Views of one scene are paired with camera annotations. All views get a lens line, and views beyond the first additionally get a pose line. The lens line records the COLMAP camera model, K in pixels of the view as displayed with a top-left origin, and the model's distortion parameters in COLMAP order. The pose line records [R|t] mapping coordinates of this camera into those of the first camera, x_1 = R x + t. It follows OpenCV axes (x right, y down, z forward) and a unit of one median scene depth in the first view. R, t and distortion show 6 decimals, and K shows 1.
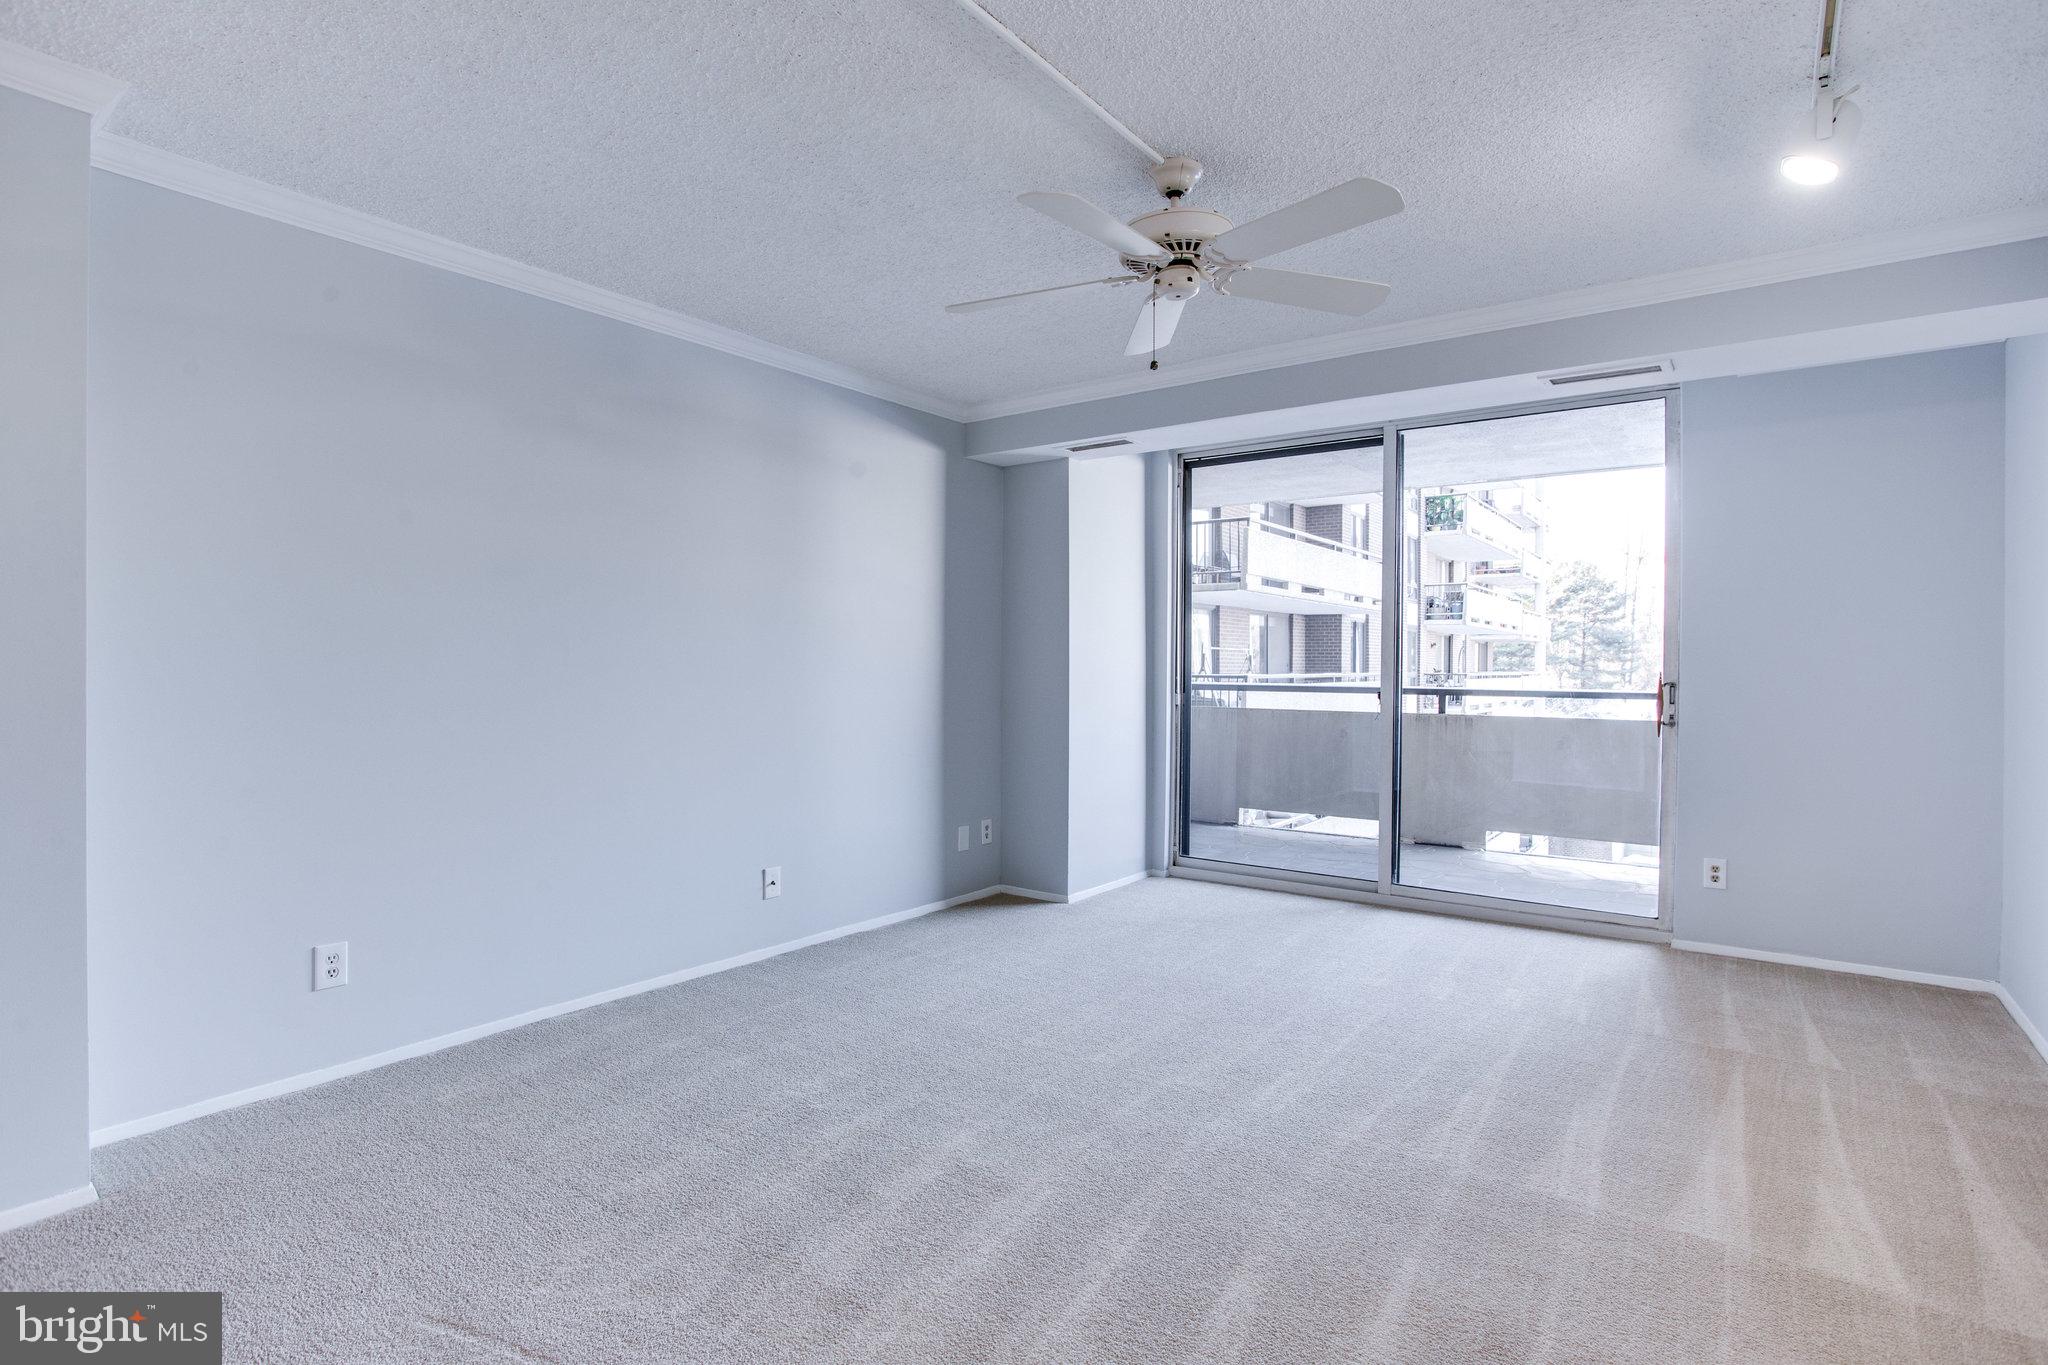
lens RADIAL K [[985.7, 0, 1038.6], [0, 985.7, 684.3], [0, 0, 1]] dist [-0.030547, 0.018945]
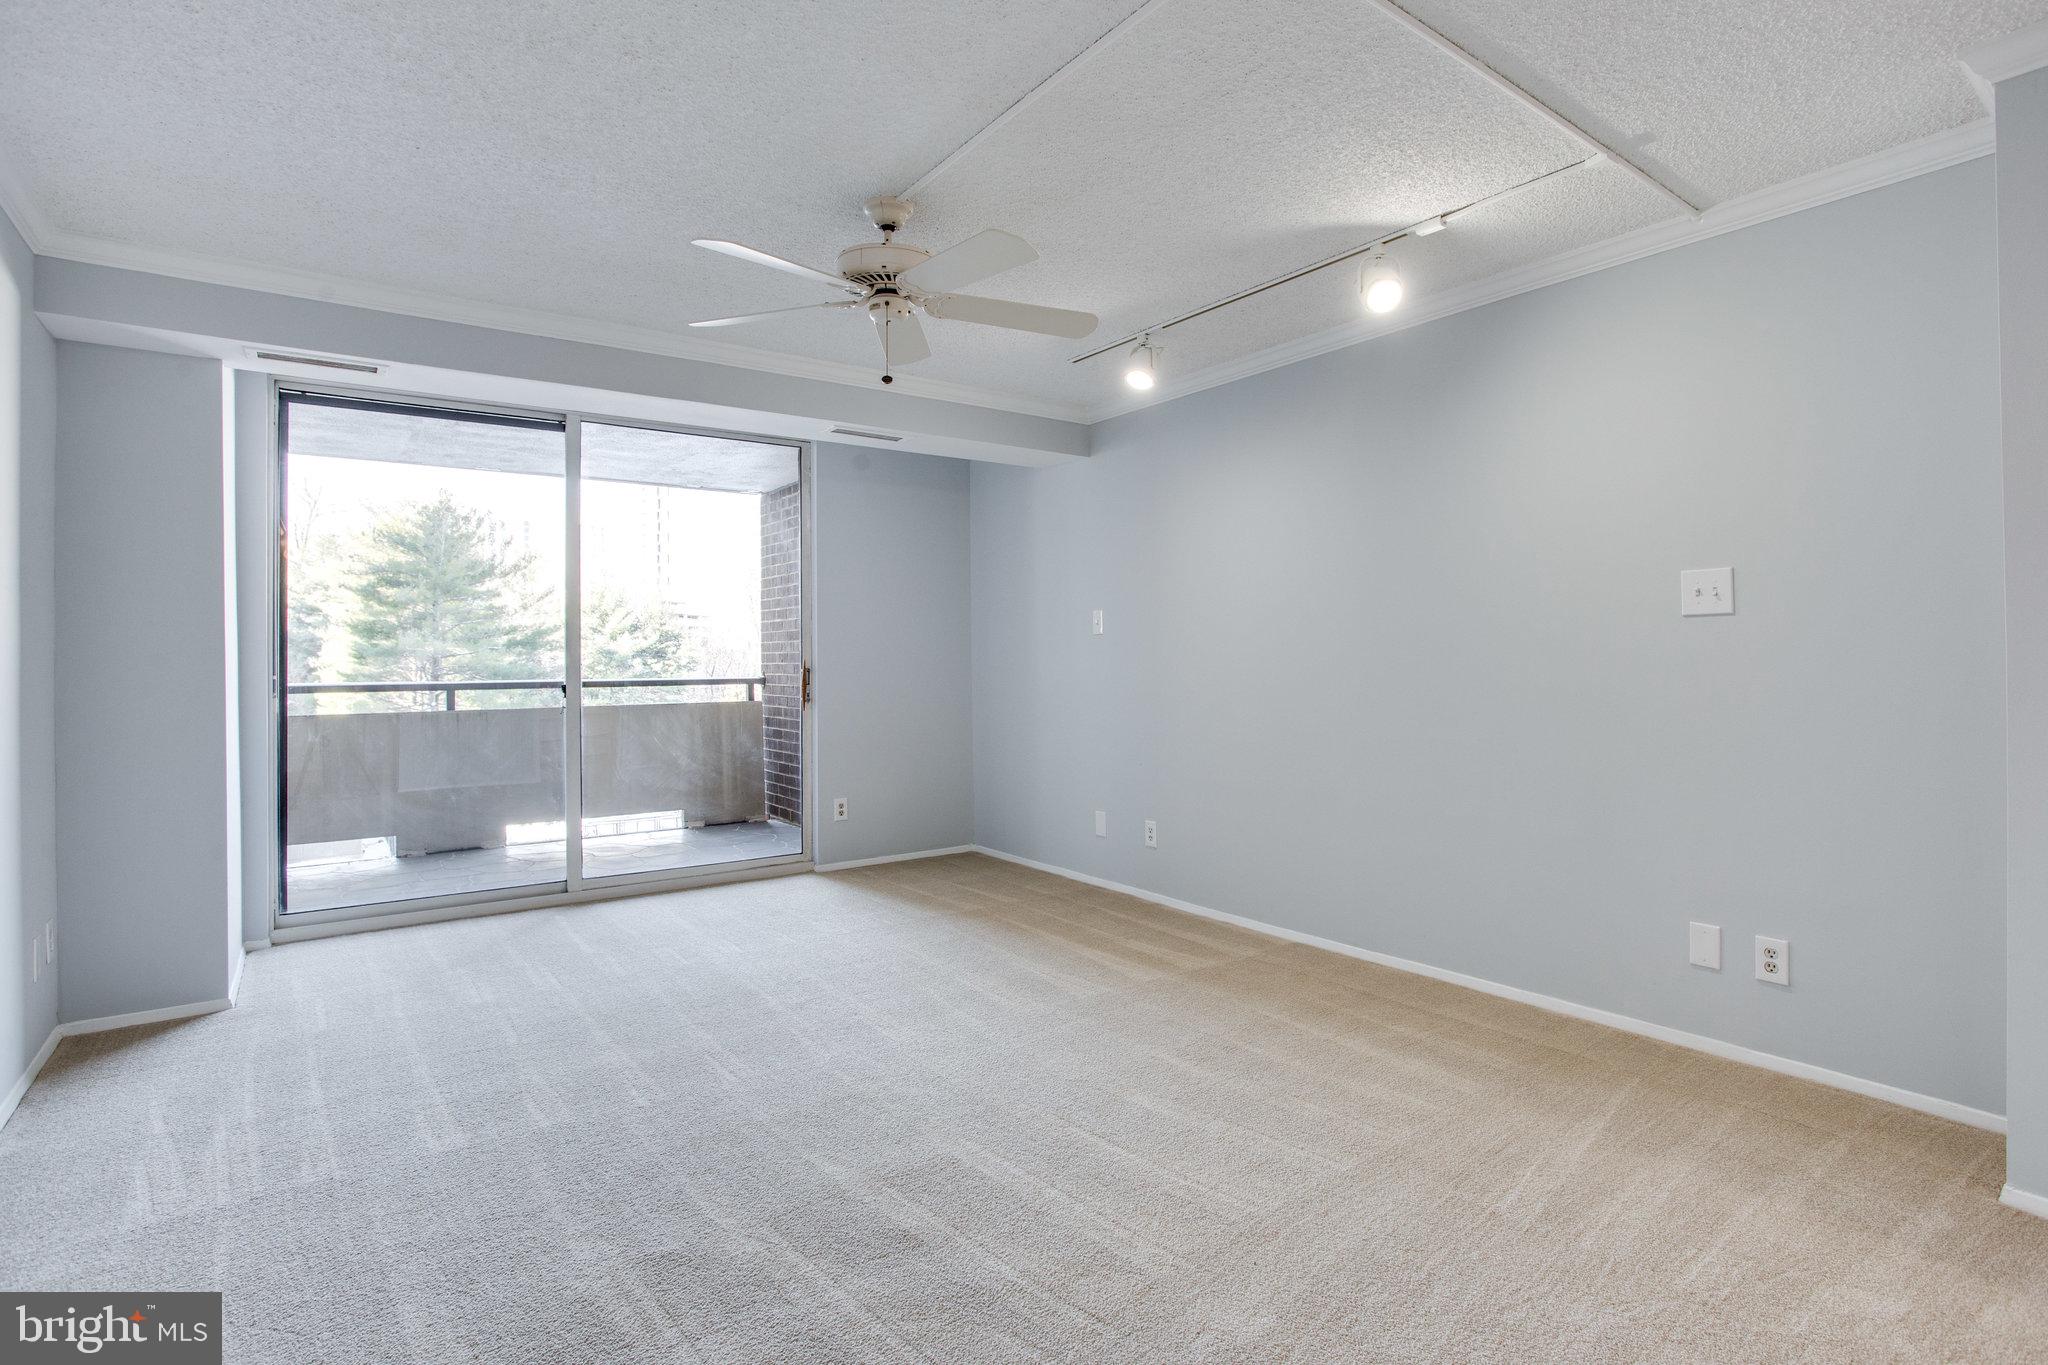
lens RADIAL K [[993.2, 0, 1034.0], [0, 993.2, 679.4], [0, 0, 1]] dist [-0.053870, 0.026850]
pose [[0.321094, -0.029234, 0.946596, -0.428669], [0.025753, 0.999423, 0.022130, -0.008220], [-0.946697, 0.017272, 0.321662, 0.249349]]
